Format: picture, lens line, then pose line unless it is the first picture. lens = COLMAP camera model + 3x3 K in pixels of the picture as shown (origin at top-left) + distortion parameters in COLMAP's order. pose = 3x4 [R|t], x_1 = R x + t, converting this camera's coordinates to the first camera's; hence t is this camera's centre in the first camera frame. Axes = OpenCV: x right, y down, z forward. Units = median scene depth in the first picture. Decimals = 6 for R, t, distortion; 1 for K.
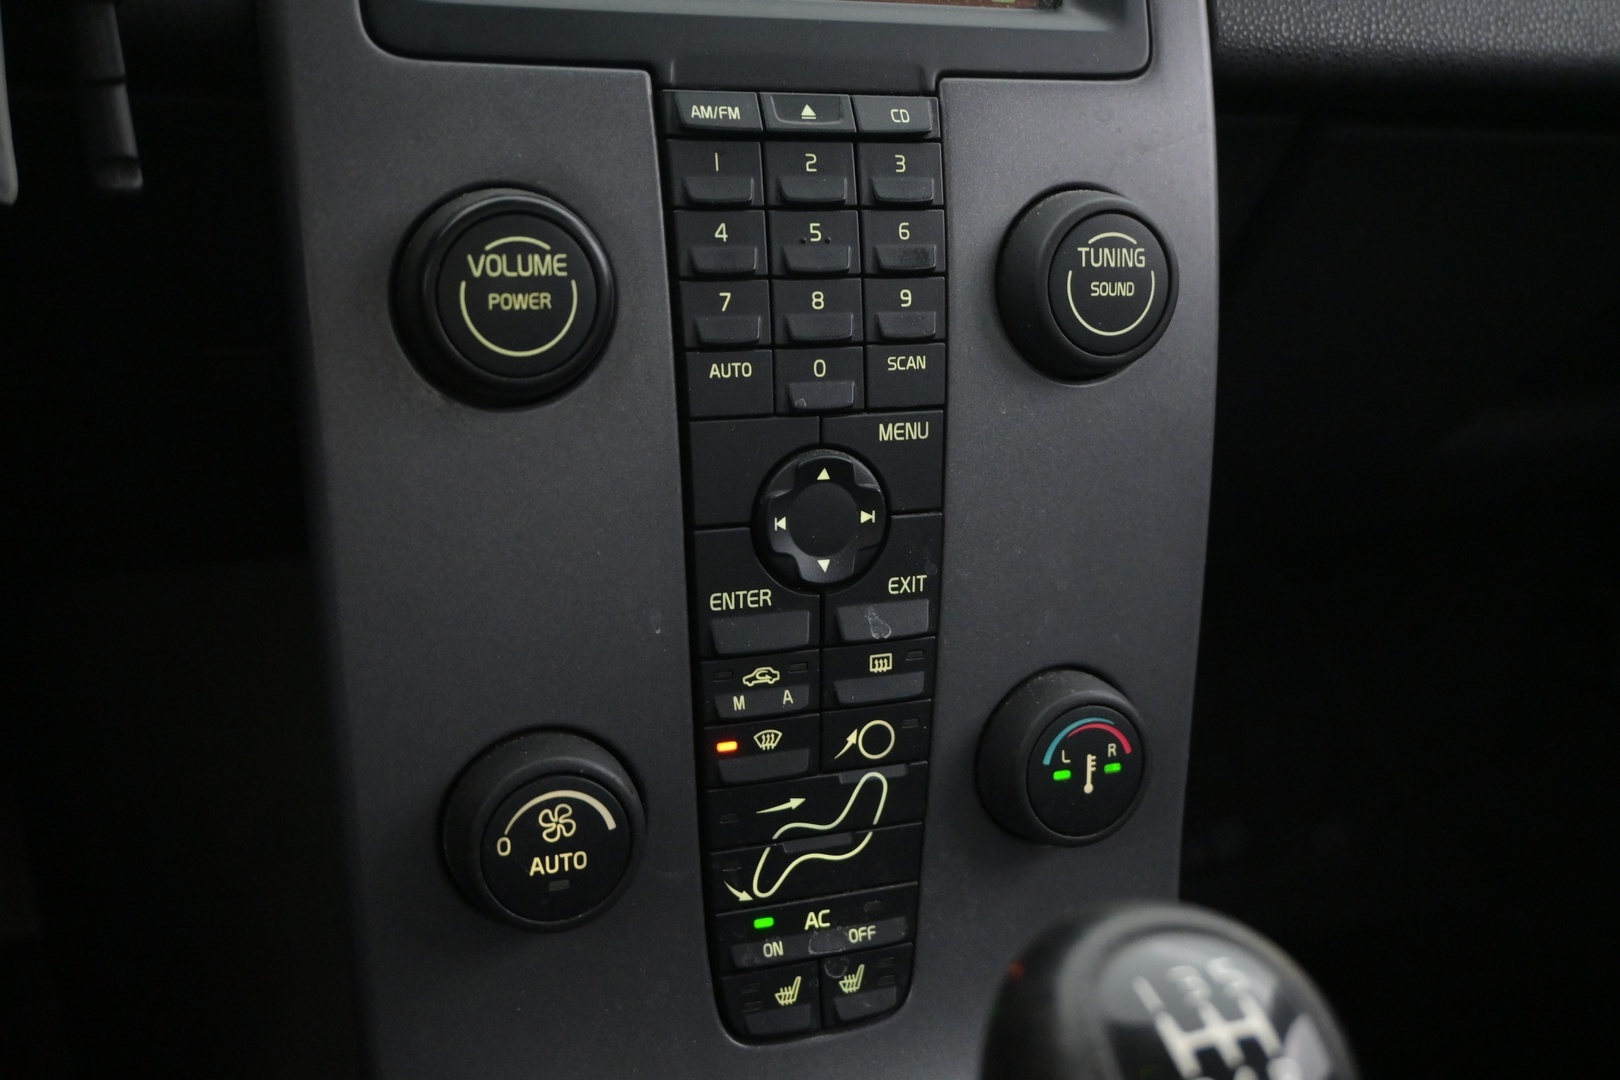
lens RADIAL K [[1673.3, 0, 797.2], [0, 1673.3, 545.0], [0, 0, 1]] dist [0.014940, 0.000000]
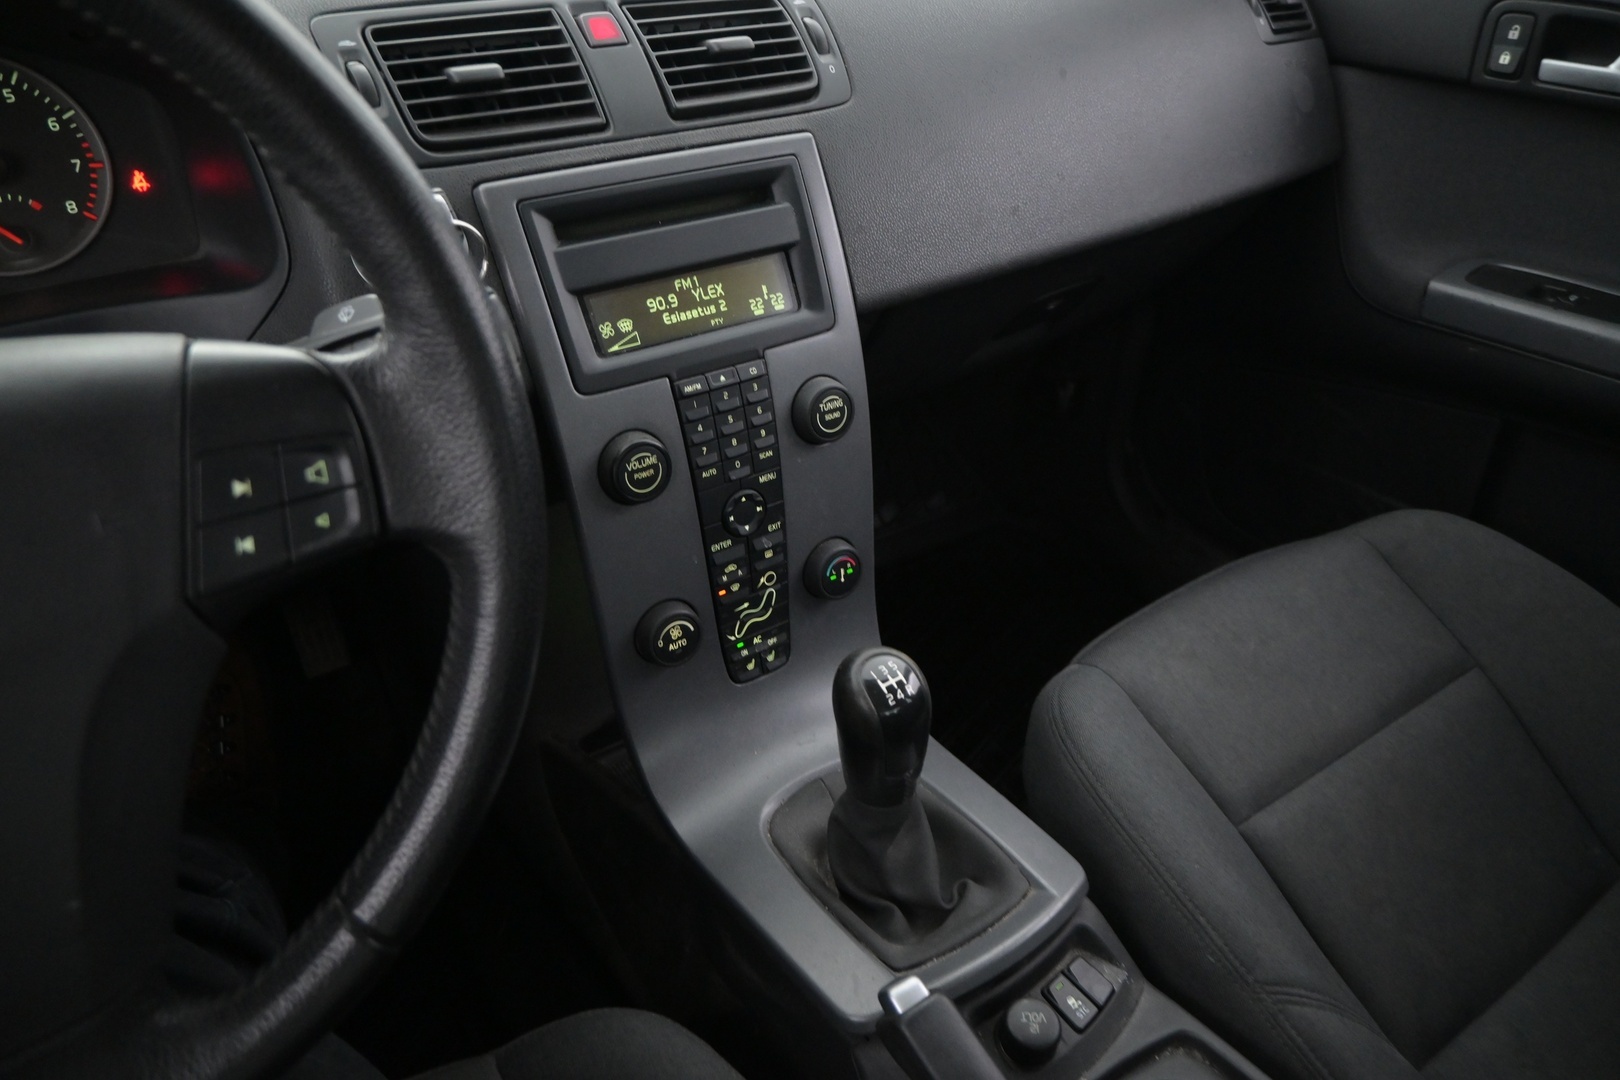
lens RADIAL K [[1120.9, 0, 816.2], [0, 1120.9, 535.3], [0, 0, 1]] dist [0.003127, 0.001096]
pose [[0.973412, -0.159832, 0.164082, -0.187152], [0.115567, 0.961152, 0.250662, -0.446939], [-0.197772, -0.225034, 0.954068, -0.874546]]
